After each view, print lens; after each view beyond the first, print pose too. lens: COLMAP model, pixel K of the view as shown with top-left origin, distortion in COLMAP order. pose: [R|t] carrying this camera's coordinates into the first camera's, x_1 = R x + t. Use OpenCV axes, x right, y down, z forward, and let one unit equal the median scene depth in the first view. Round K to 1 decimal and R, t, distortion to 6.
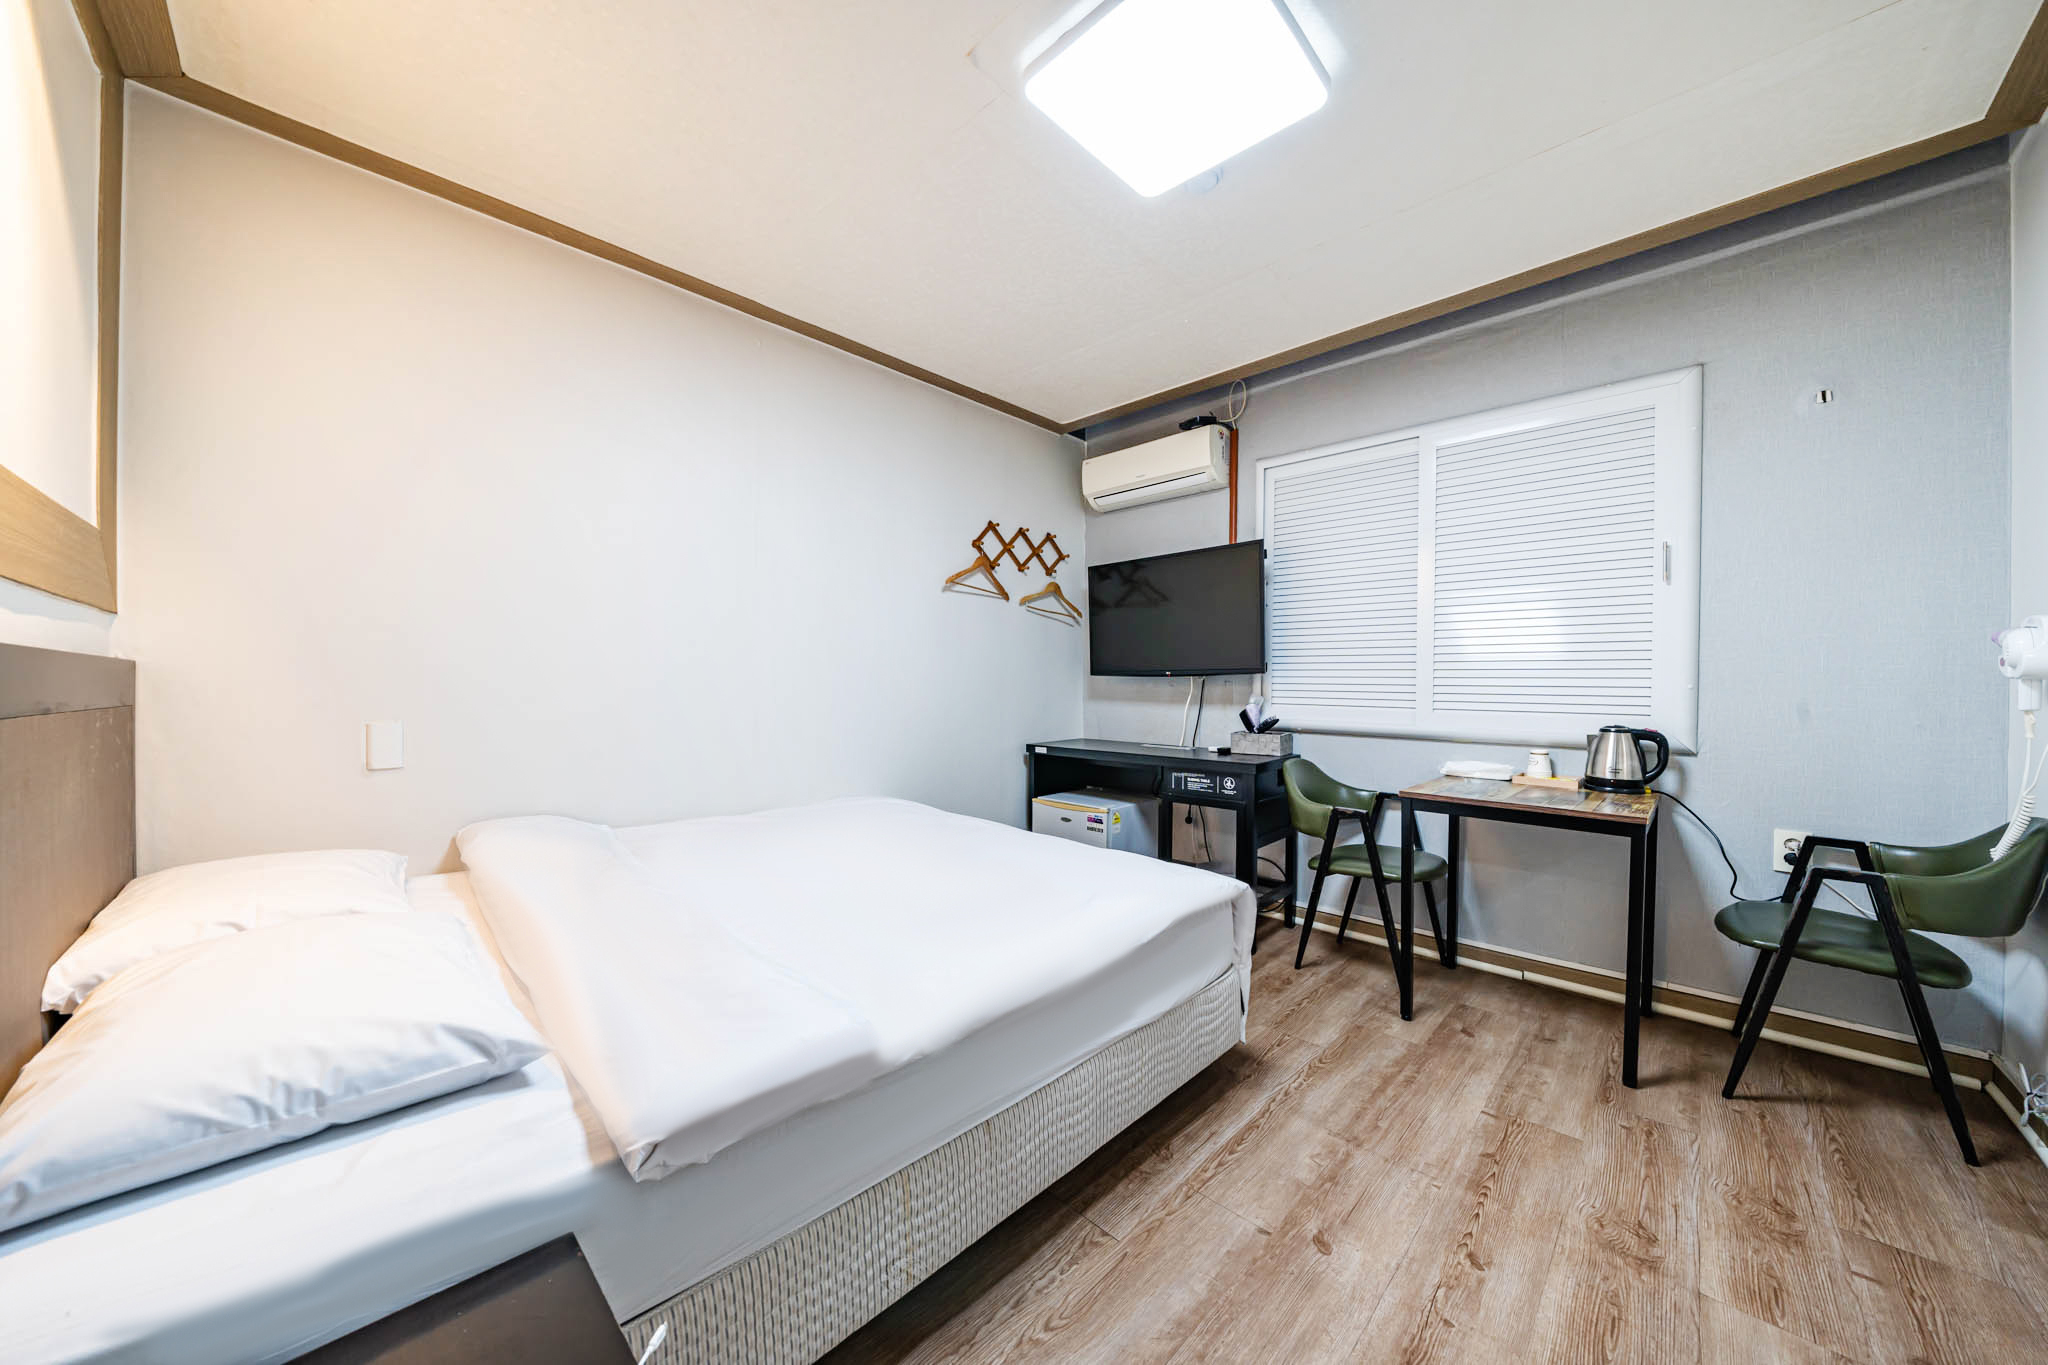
lens RADIAL K [[701.4, 0, 1019.6], [0, 701.4, 684.7], [0, 0, 1]] dist [-0.018161, 0.000468]
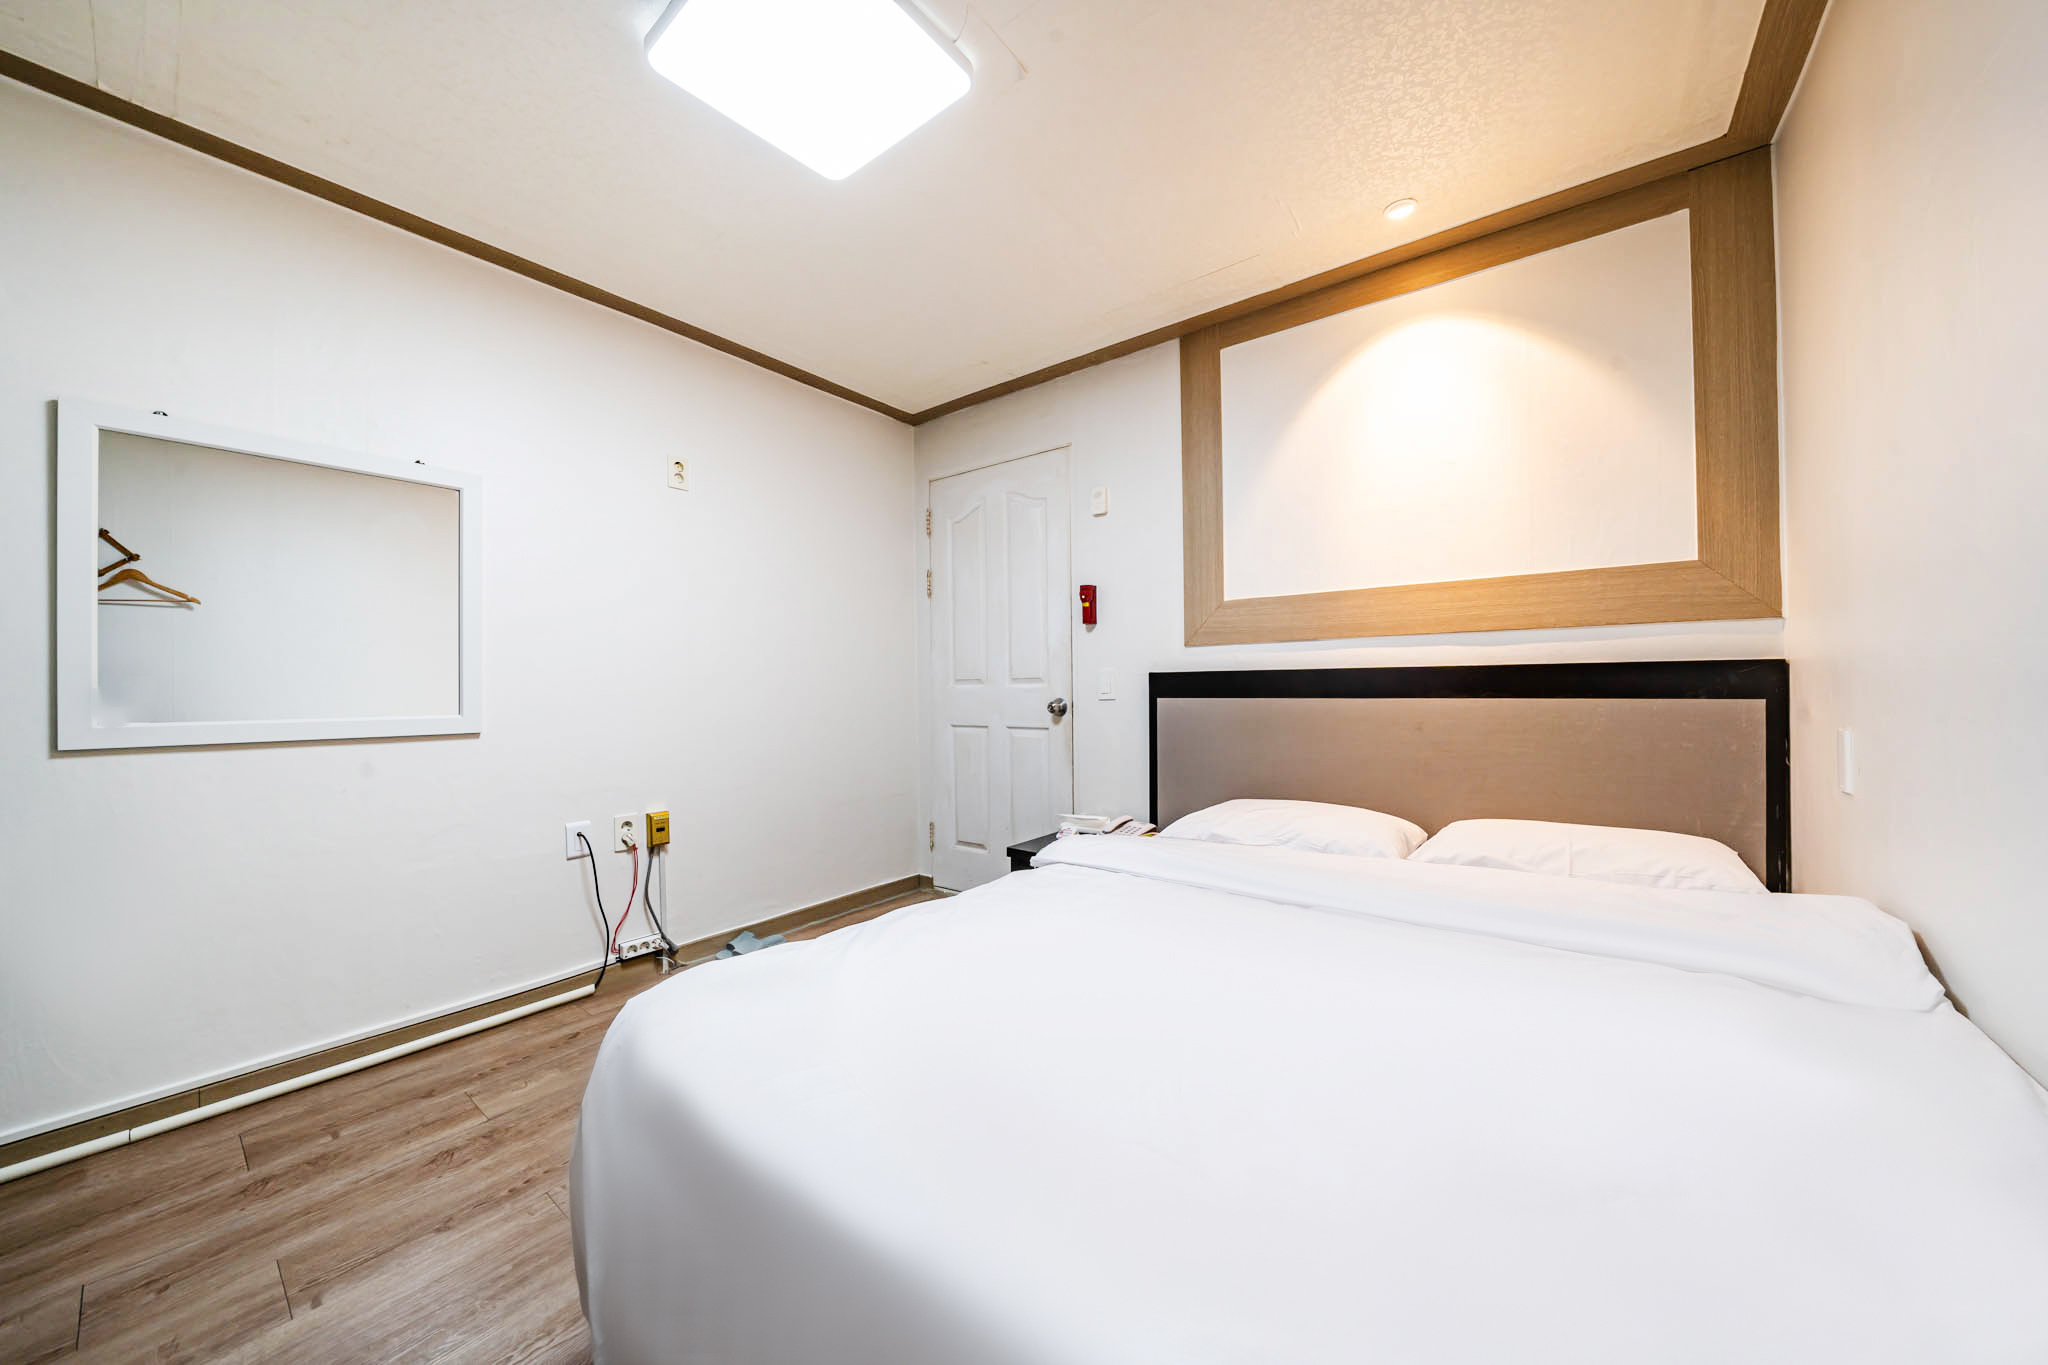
lens RADIAL K [[701.4, 0, 1031.2], [0, 701.4, 687.2], [0, 0, 1]] dist [-0.018161, 0.000468]
pose [[-0.991316, 0.005851, -0.131370, 0.058761], [0.005591, 0.999982, 0.002351, -0.000653], [0.131381, 0.001596, -0.991331, 2.249269]]
